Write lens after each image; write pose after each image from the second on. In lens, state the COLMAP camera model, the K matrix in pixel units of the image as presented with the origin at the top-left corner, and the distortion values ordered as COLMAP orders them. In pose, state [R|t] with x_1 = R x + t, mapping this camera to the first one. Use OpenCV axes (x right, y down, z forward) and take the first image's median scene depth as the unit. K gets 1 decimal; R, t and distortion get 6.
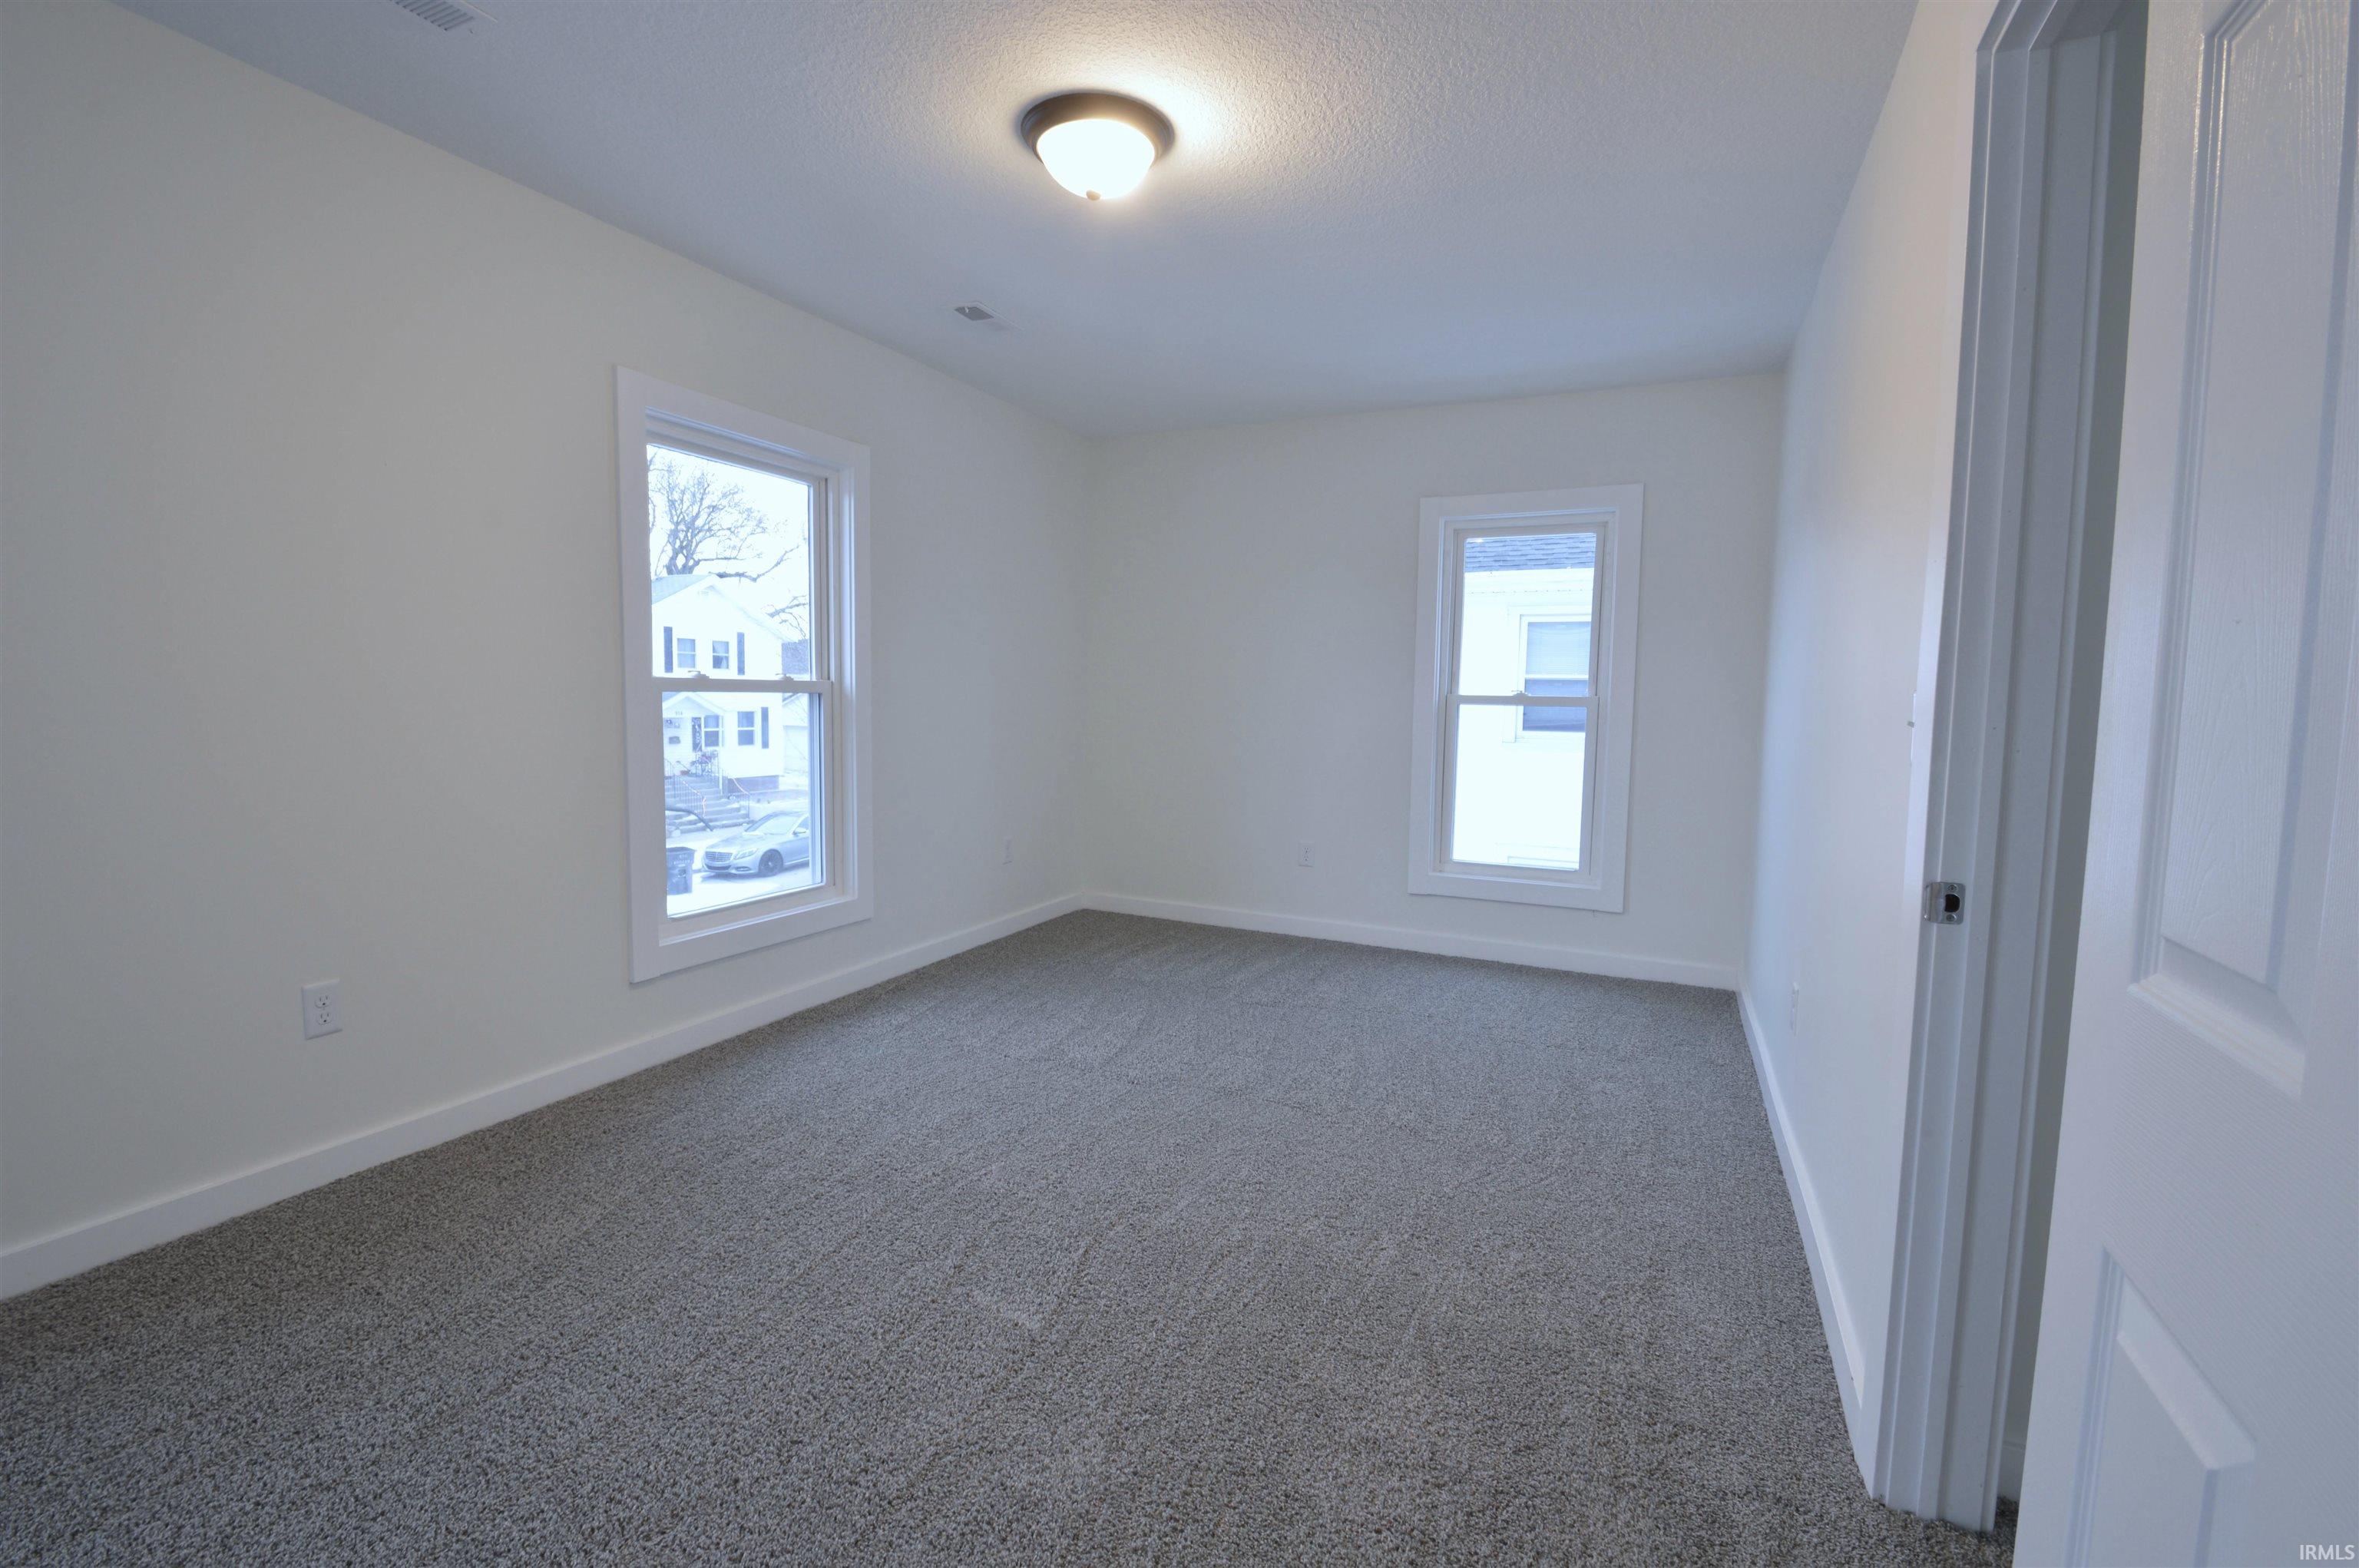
lens RADIAL K [[1055.4, 0, 1153.0], [0, 1055.4, 778.8], [0, 0, 1]] dist [0.019205, -0.019161]
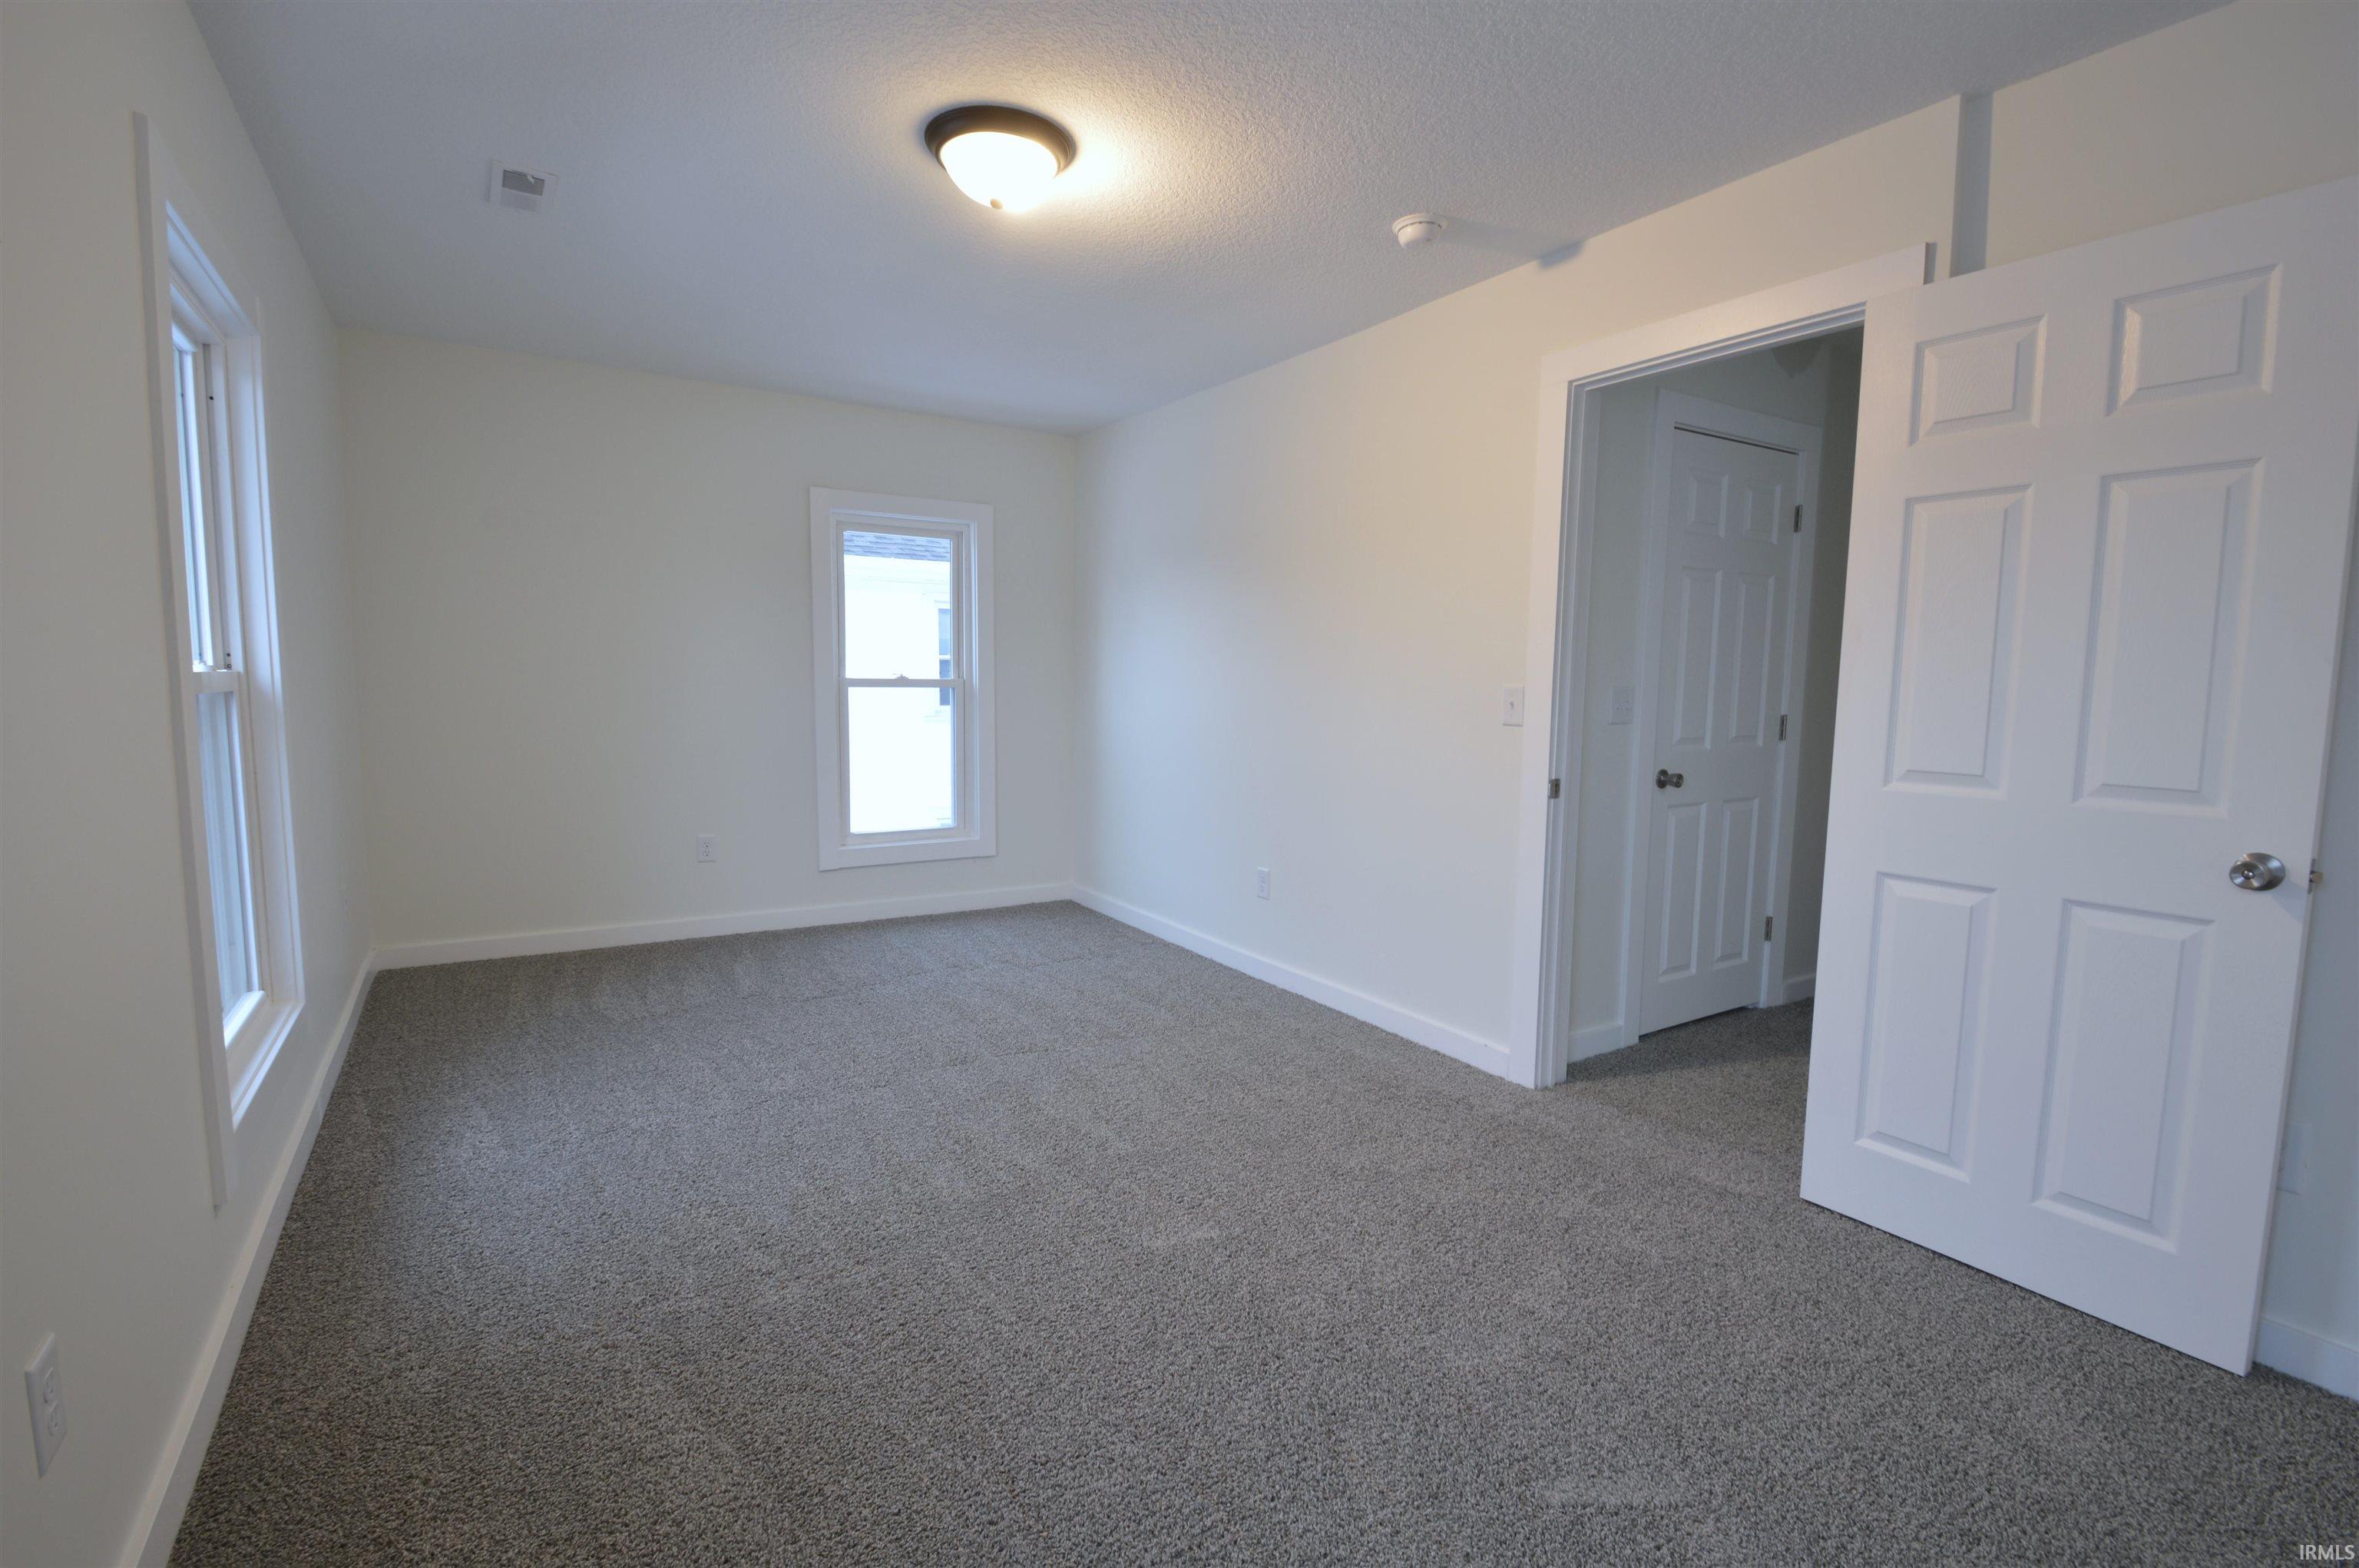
lens RADIAL K [[1055.4, 0, 1153.0], [0, 1055.4, 778.8], [0, 0, 1]] dist [0.019205, -0.019161]
pose [[0.543891, -0.090010, 0.834315, -0.463935], [0.065022, 0.995762, 0.065040, -0.029018], [-0.836633, 0.018874, 0.547438, 0.172275]]
